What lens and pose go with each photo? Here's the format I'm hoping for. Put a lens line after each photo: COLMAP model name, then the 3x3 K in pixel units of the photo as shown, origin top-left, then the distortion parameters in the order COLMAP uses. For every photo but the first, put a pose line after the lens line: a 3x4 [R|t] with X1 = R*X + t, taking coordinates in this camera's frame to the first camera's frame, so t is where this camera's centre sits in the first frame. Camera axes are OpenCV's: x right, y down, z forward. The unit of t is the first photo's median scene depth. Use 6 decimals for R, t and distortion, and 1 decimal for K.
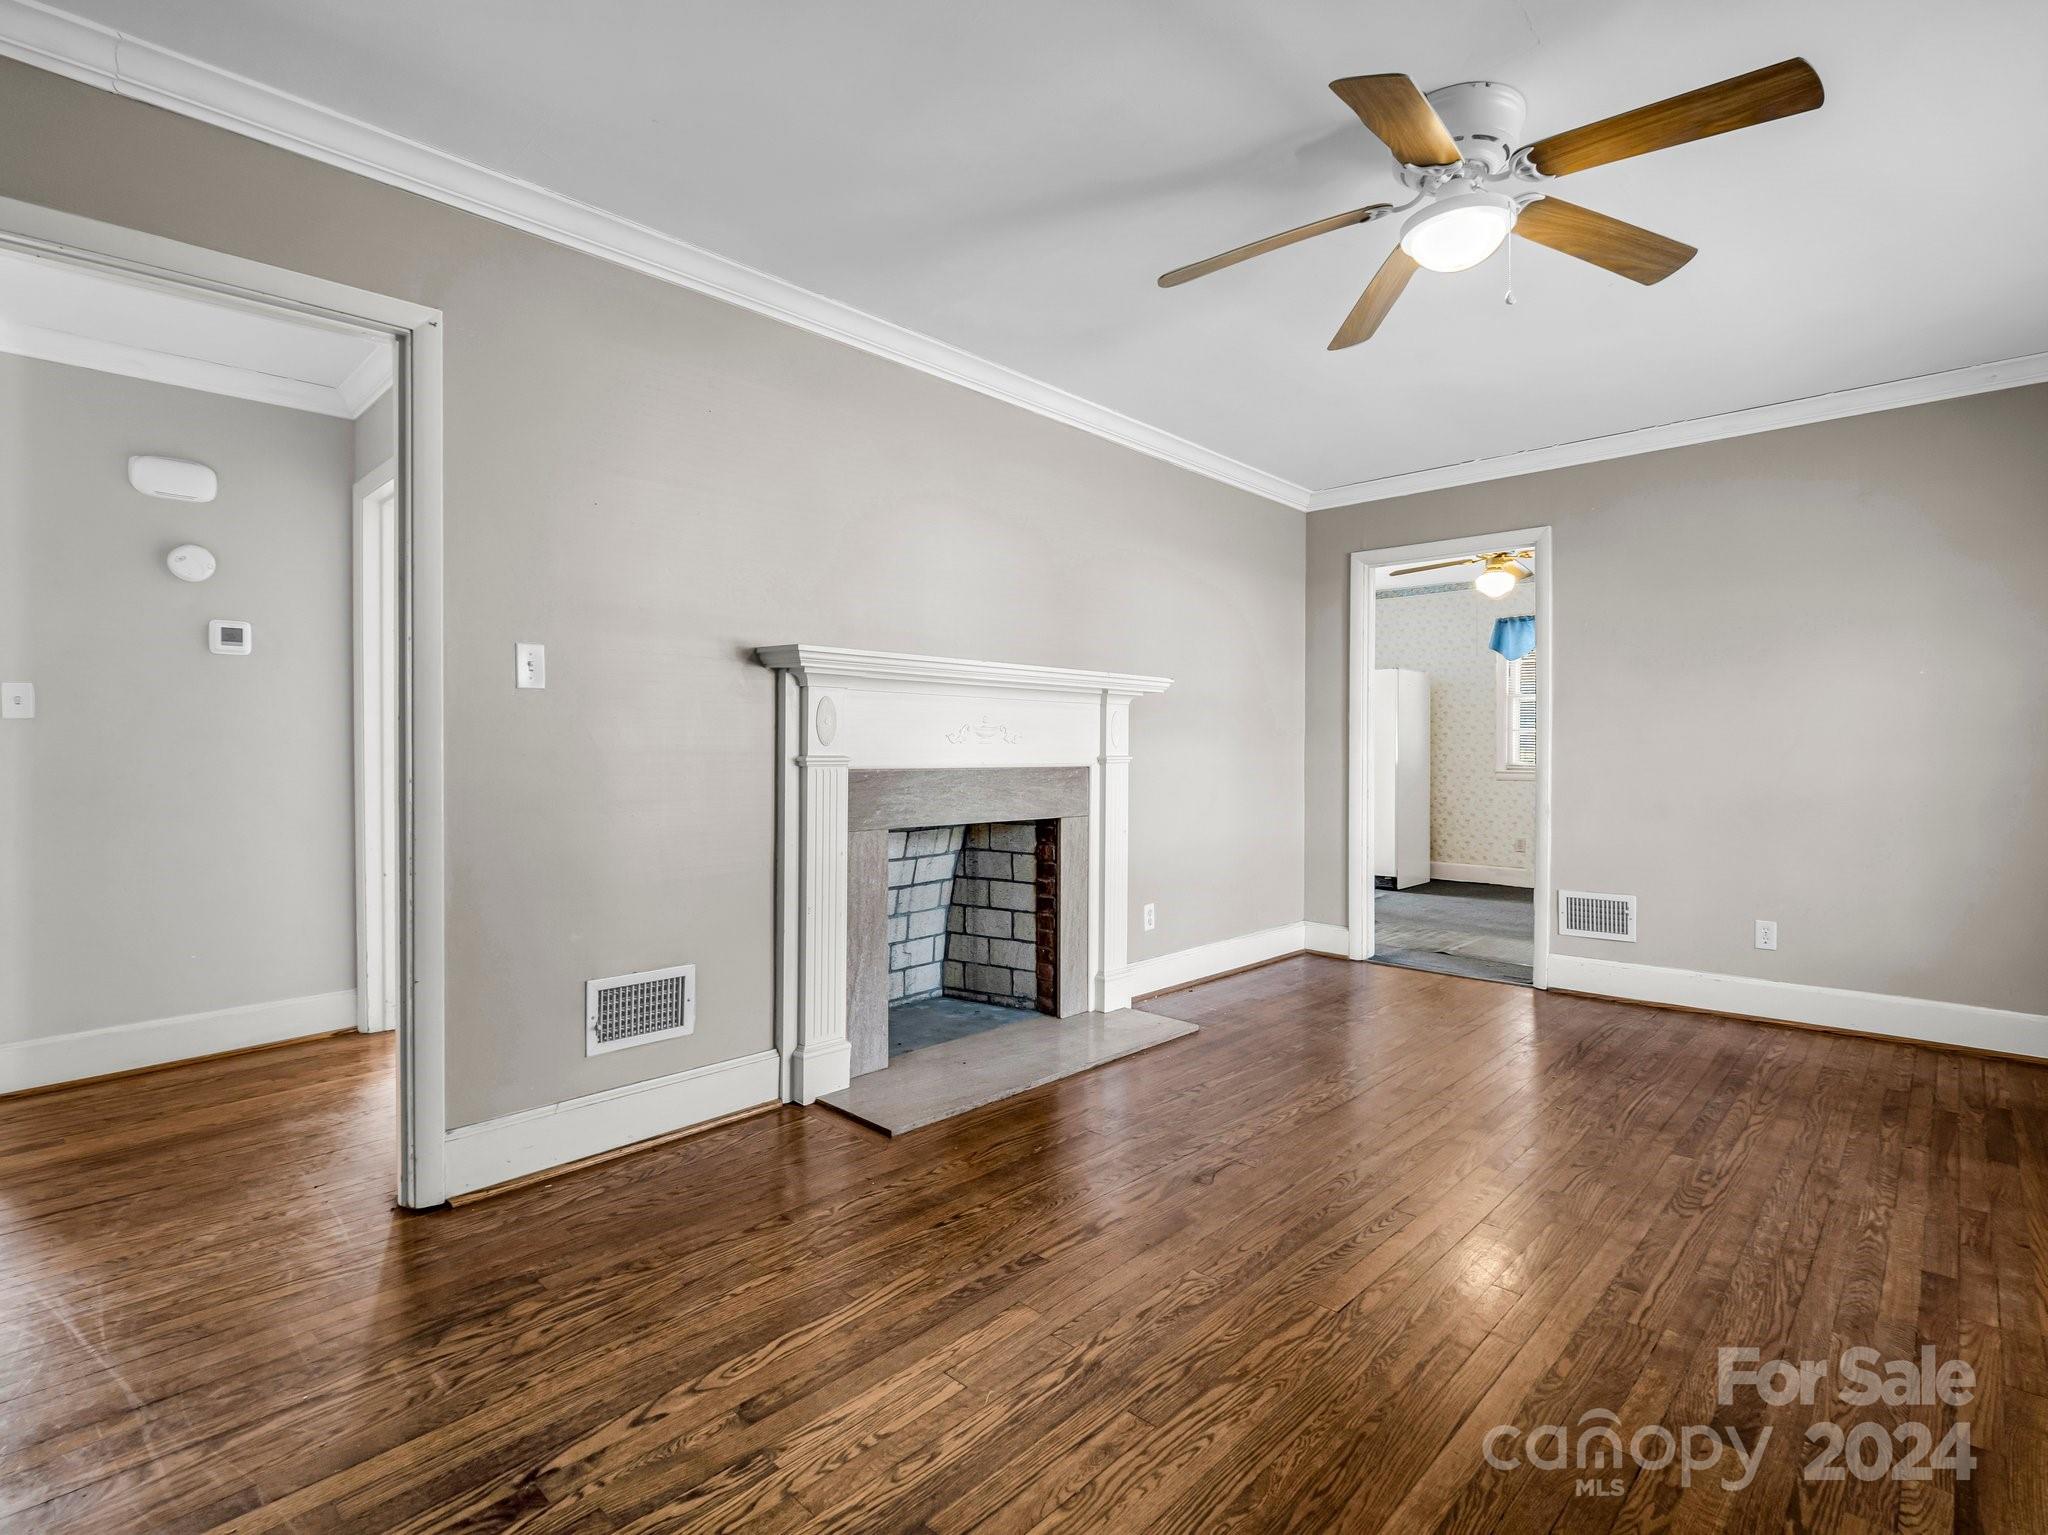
lens RADIAL K [[1031.6, 0, 1024.0], [0, 1031.6, 767.5], [0, 0, 1]] dist [-0.017083, -0.000316]
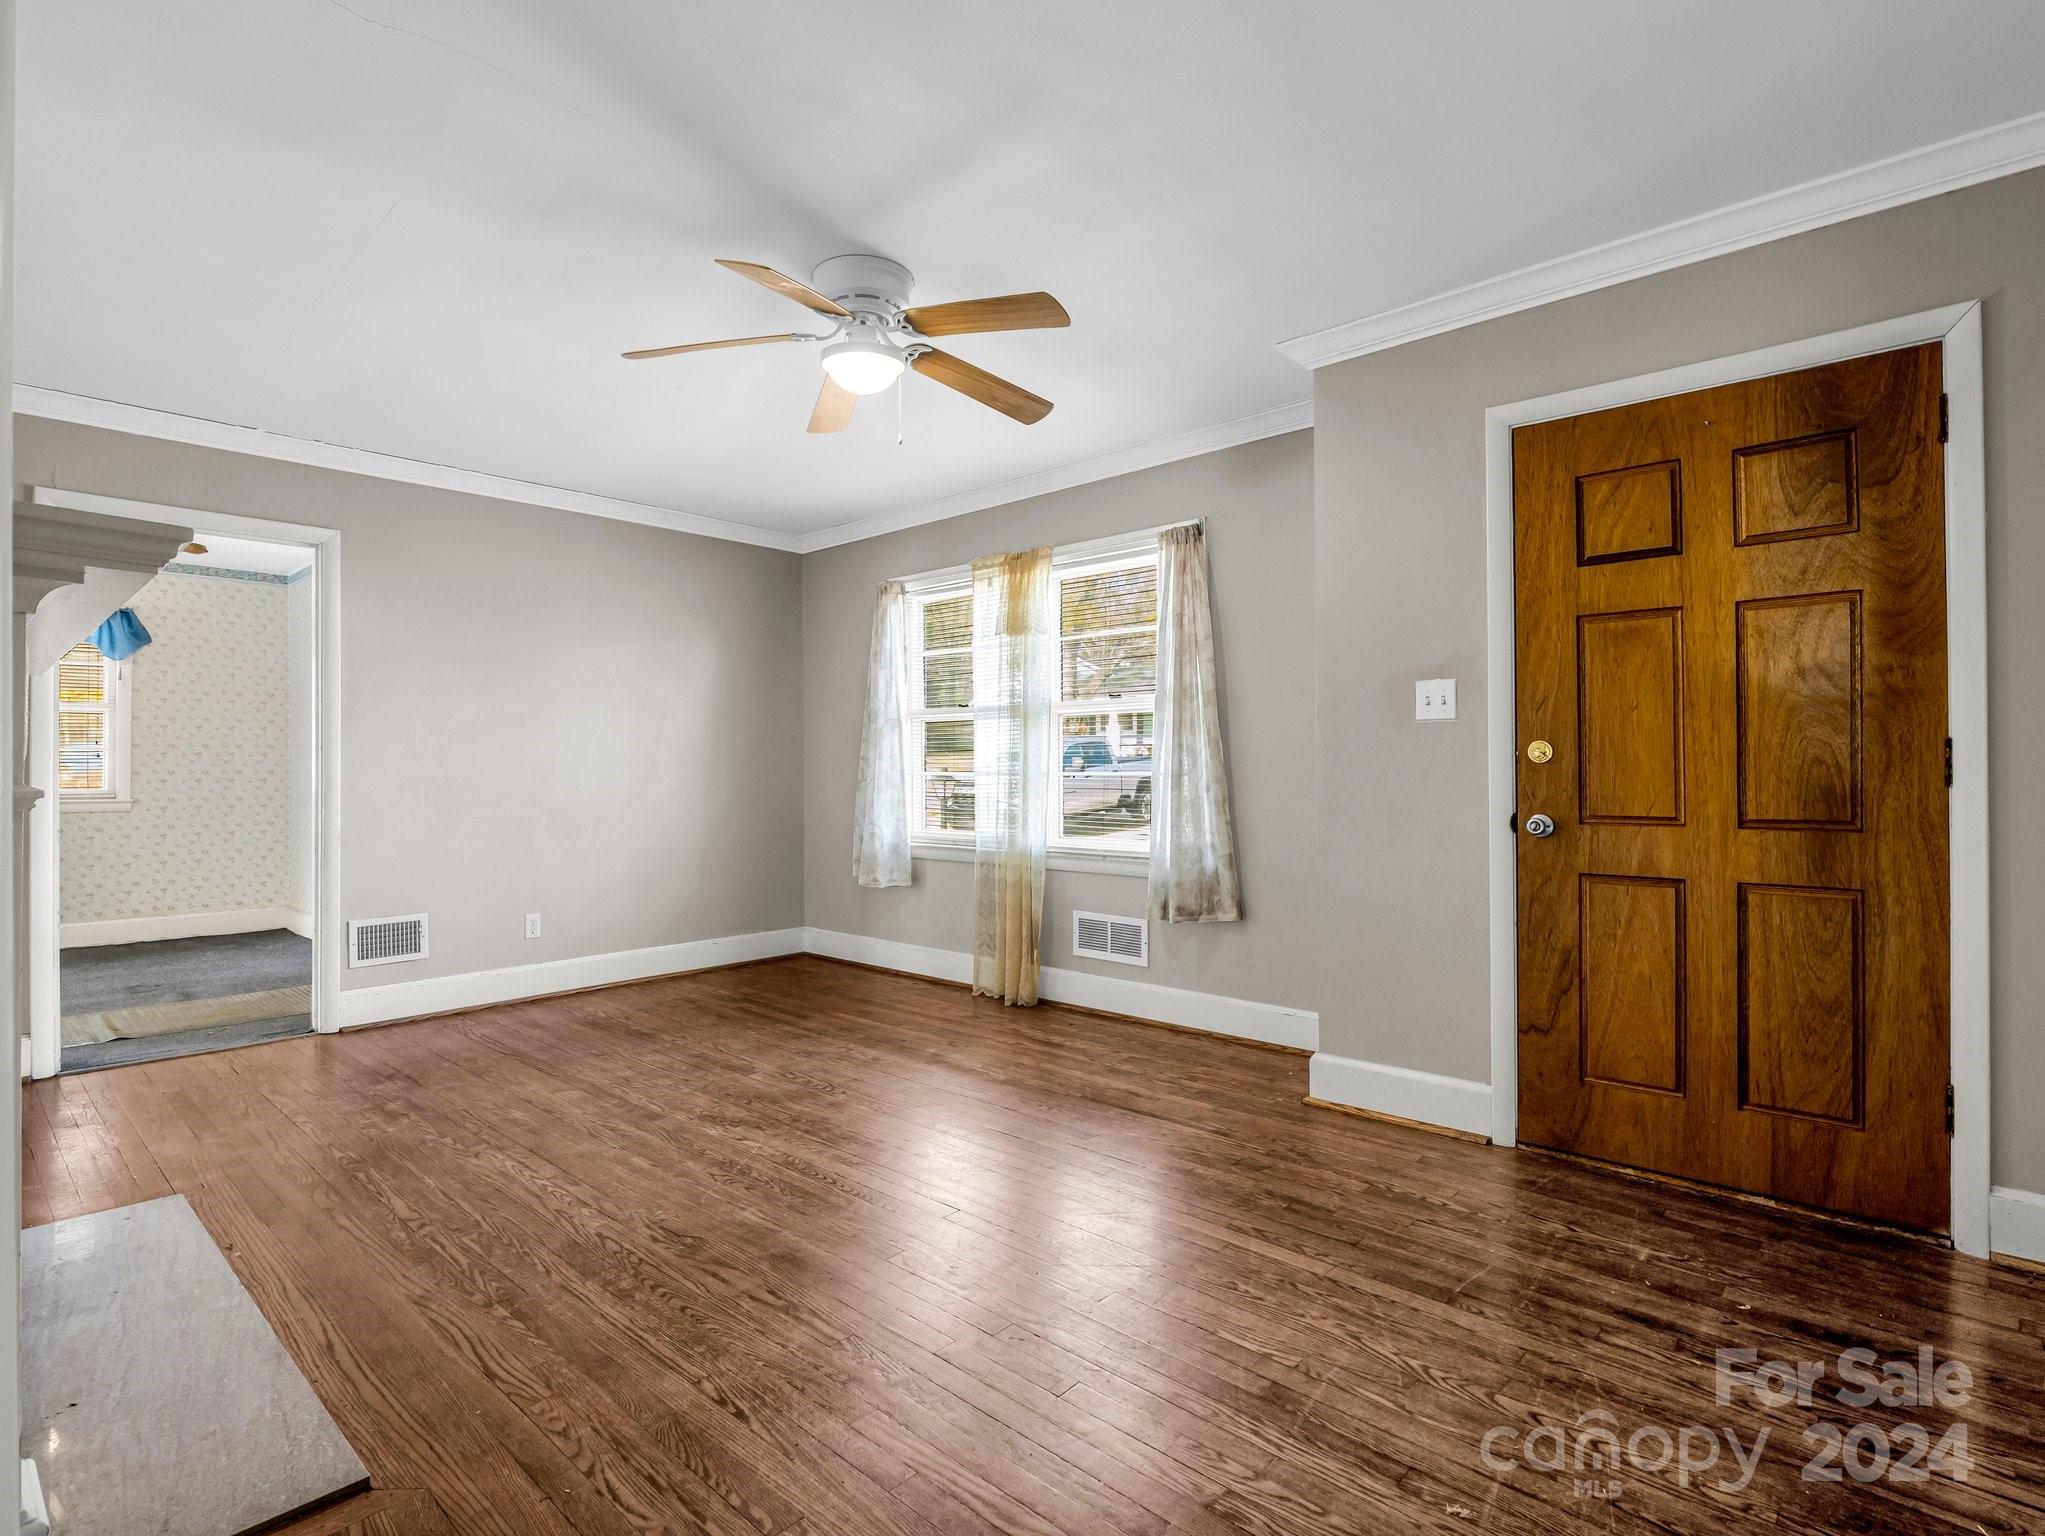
lens RADIAL K [[966.0, 0, 1061.5], [0, 966.0, 768.5], [0, 0, 1]] dist [-0.003261, -0.000678]
pose [[-0.022026, -0.003525, 0.999751, -0.505591], [0.022986, 0.999728, 0.004032, -0.011417], [-0.999493, 0.023069, -0.021939, 0.500948]]
